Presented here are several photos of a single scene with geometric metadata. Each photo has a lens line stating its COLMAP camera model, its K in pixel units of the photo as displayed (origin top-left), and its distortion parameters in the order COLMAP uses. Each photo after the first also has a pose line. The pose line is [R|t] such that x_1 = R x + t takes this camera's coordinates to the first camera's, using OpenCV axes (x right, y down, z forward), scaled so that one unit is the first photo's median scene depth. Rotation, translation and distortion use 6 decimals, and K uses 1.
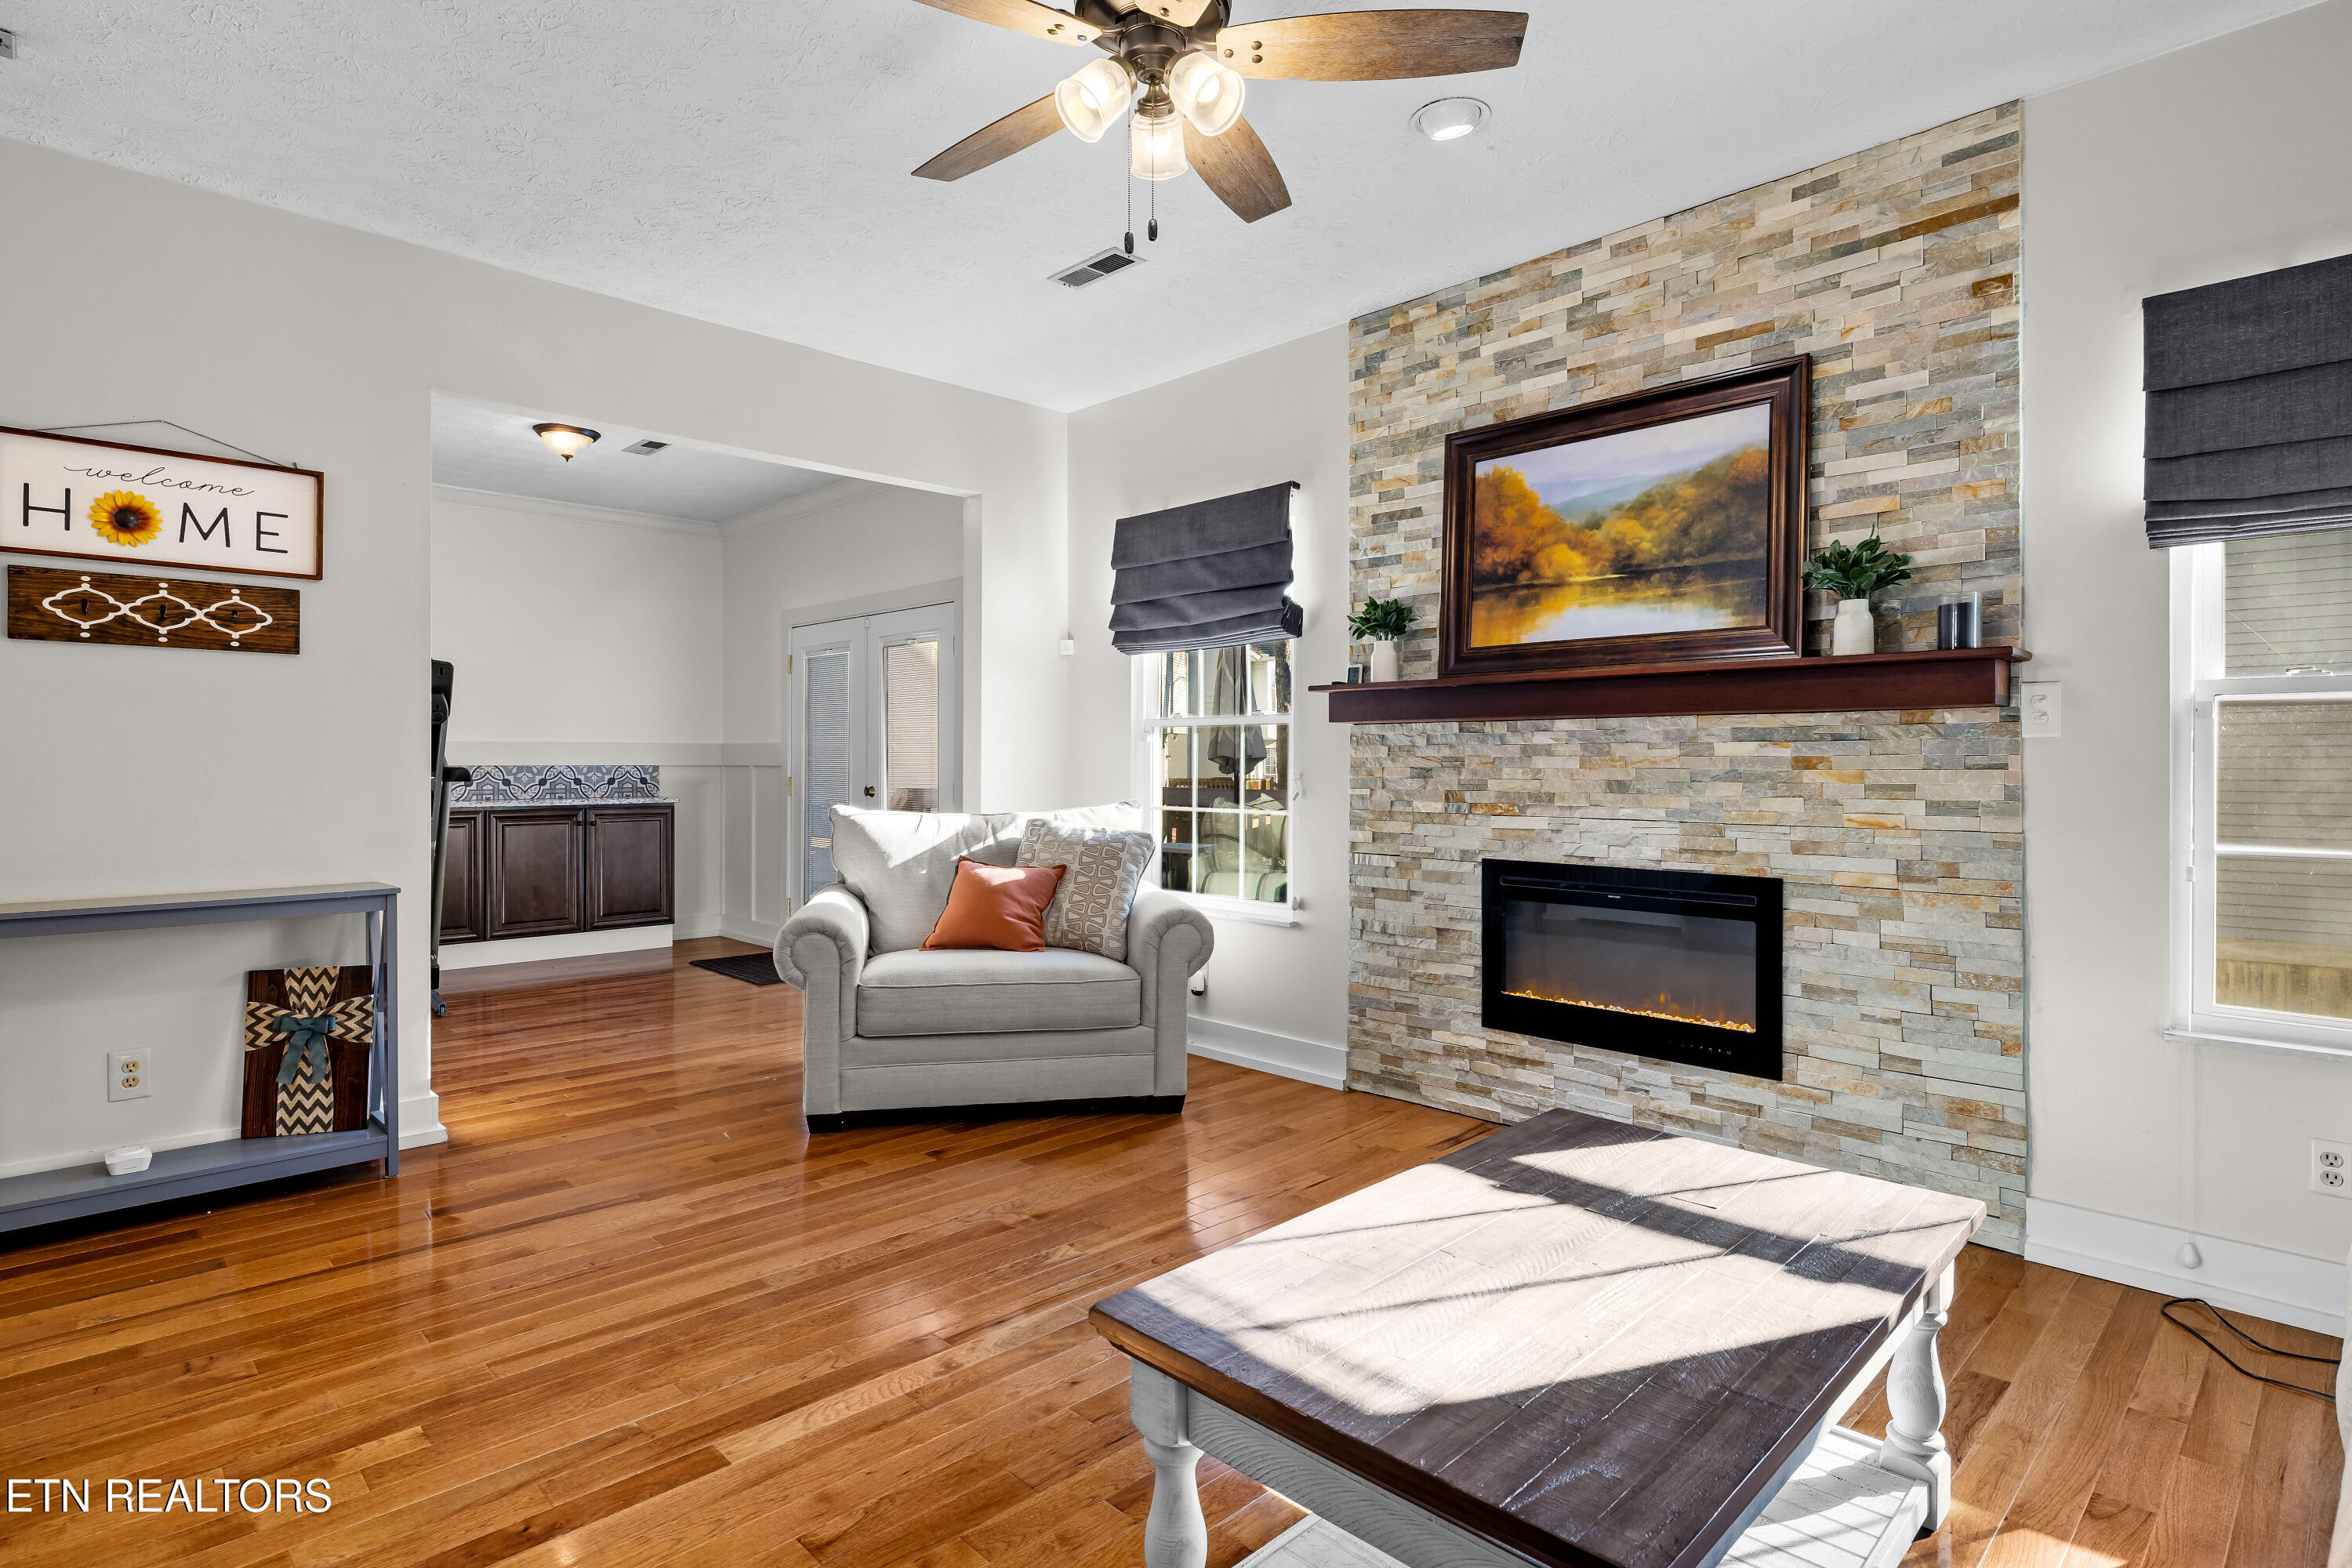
lens RADIAL K [[1201.7, 0, 1173.1], [0, 1201.7, 771.2], [0, 0, 1]] dist [-0.001519, 0.000095]
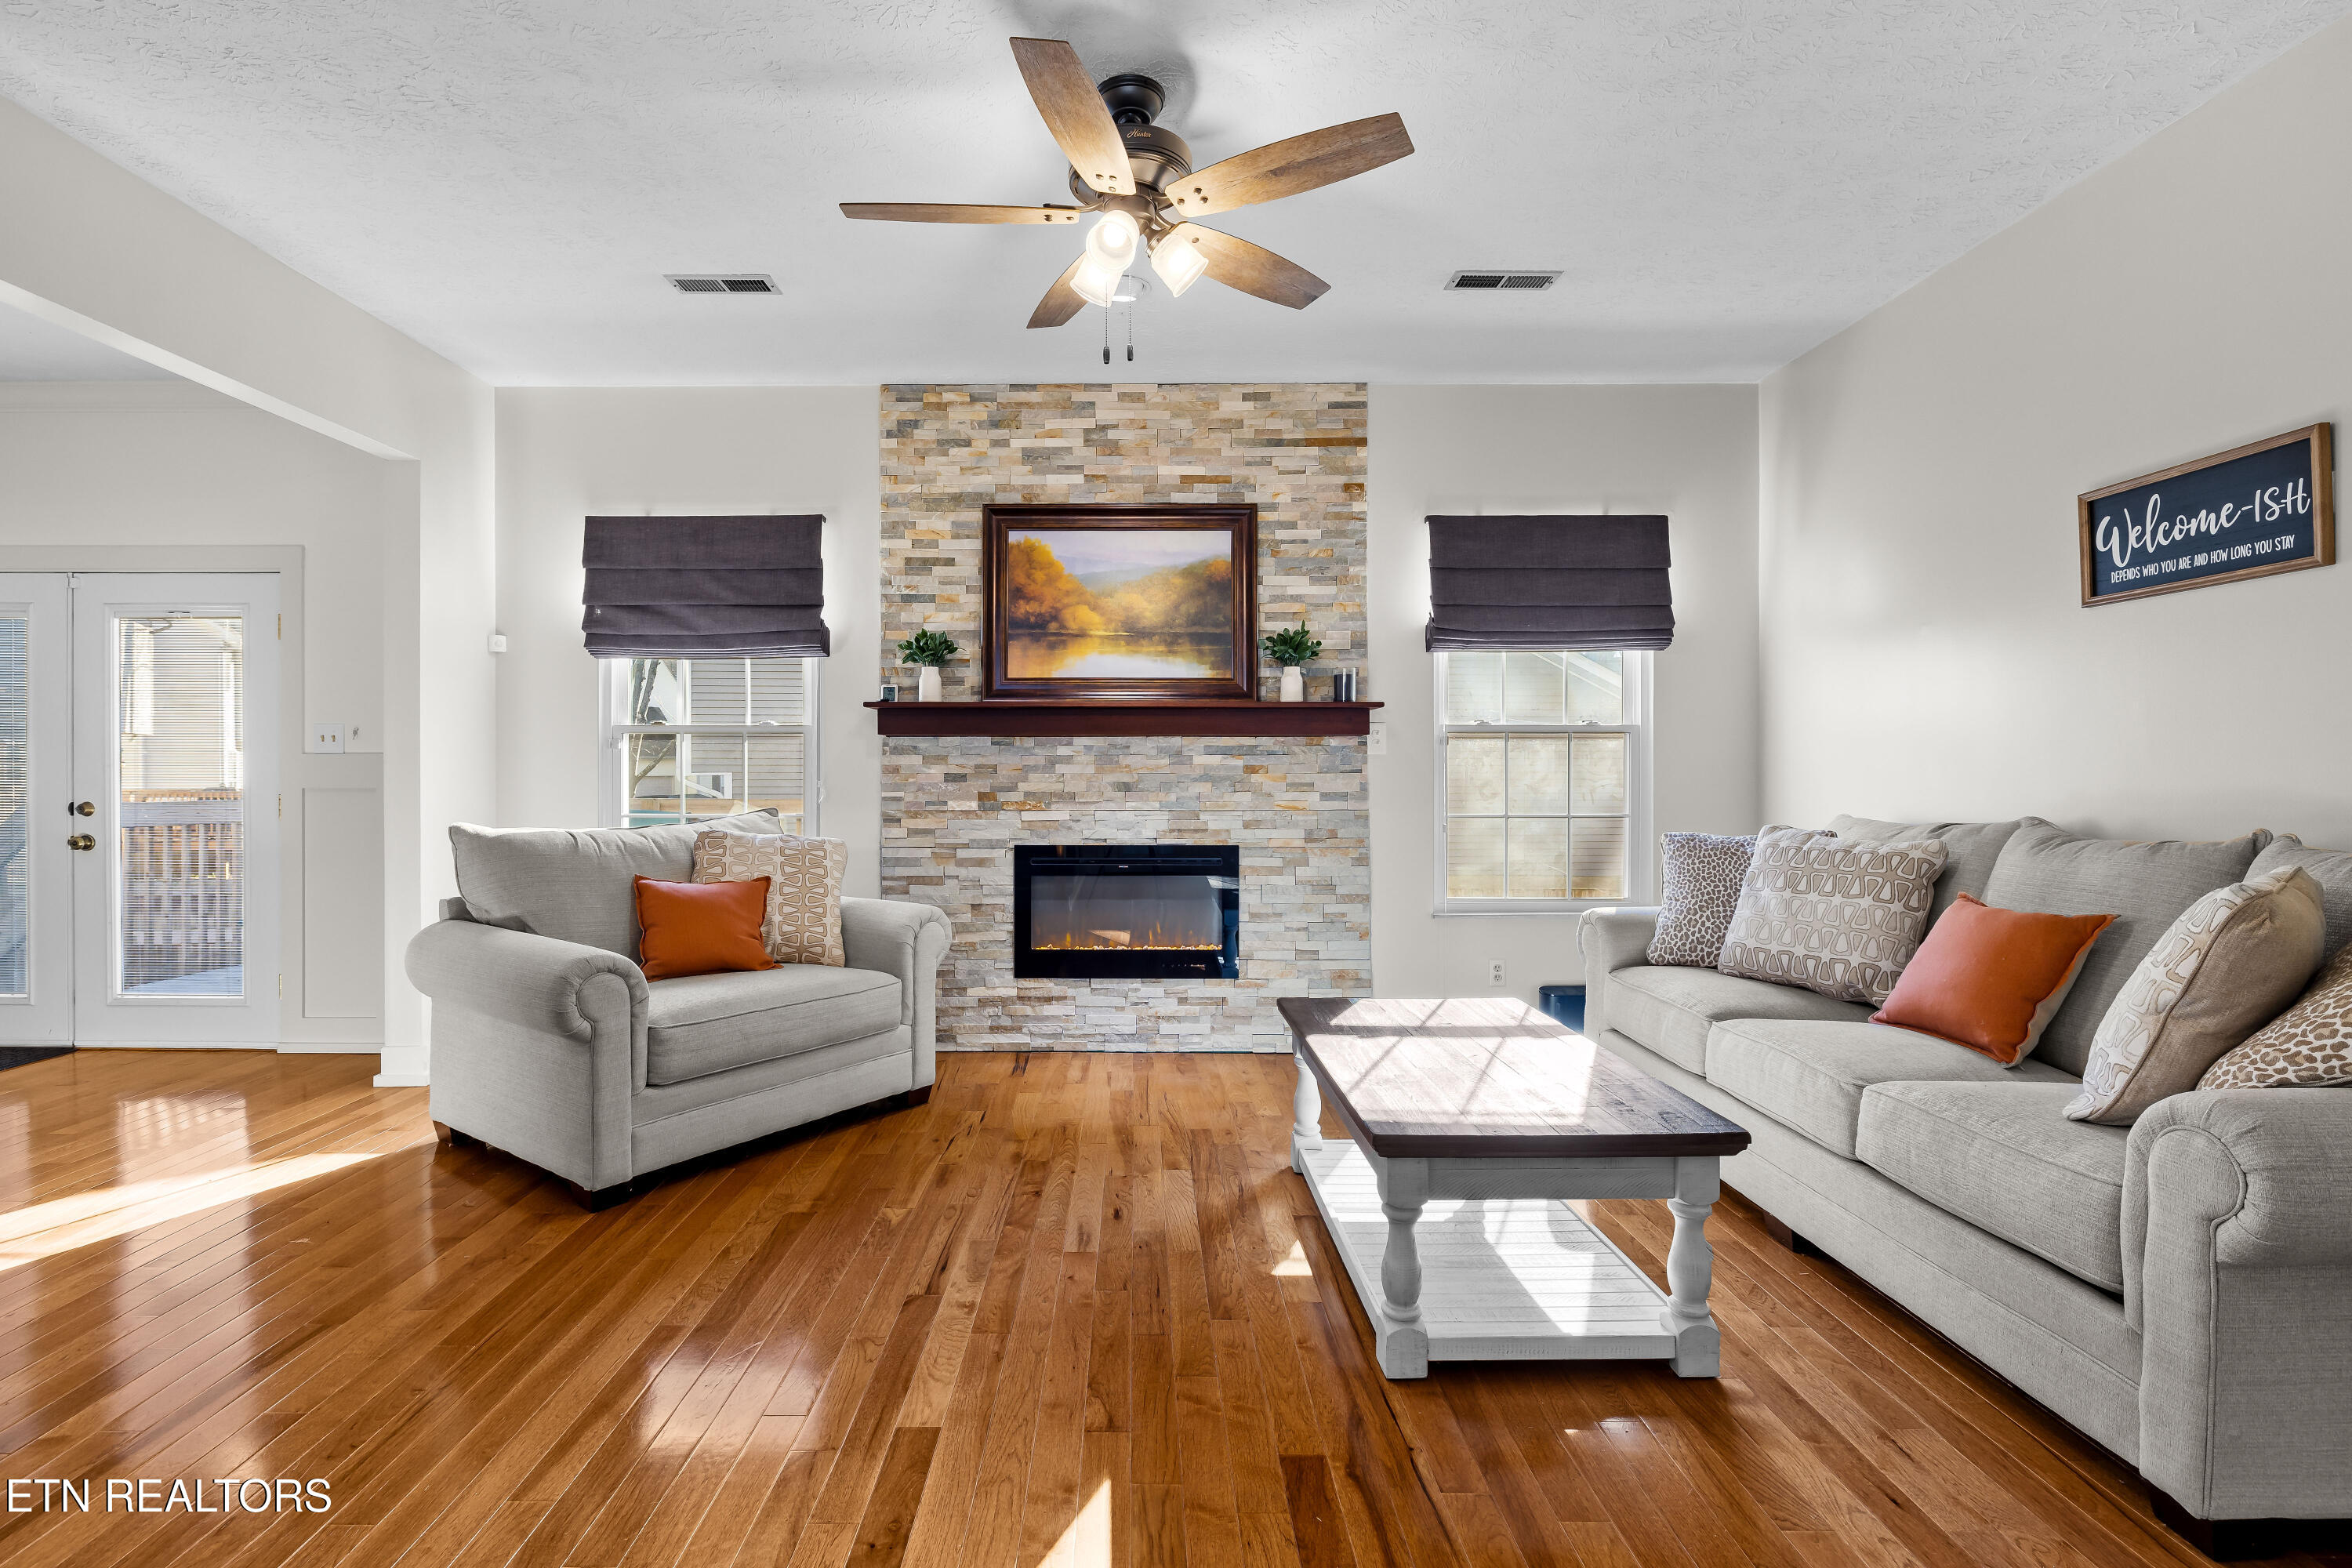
lens RADIAL K [[1102.0, 0, 1130.1], [0, 1102.0, 782.5], [0, 0, 1]] dist [-0.010308, 0.001320]
pose [[0.700129, -0.009822, 0.713949, -0.537481], [0.005986, 0.999951, 0.007886, -0.001877], [-0.713991, -0.001248, 0.700154, 0.112207]]
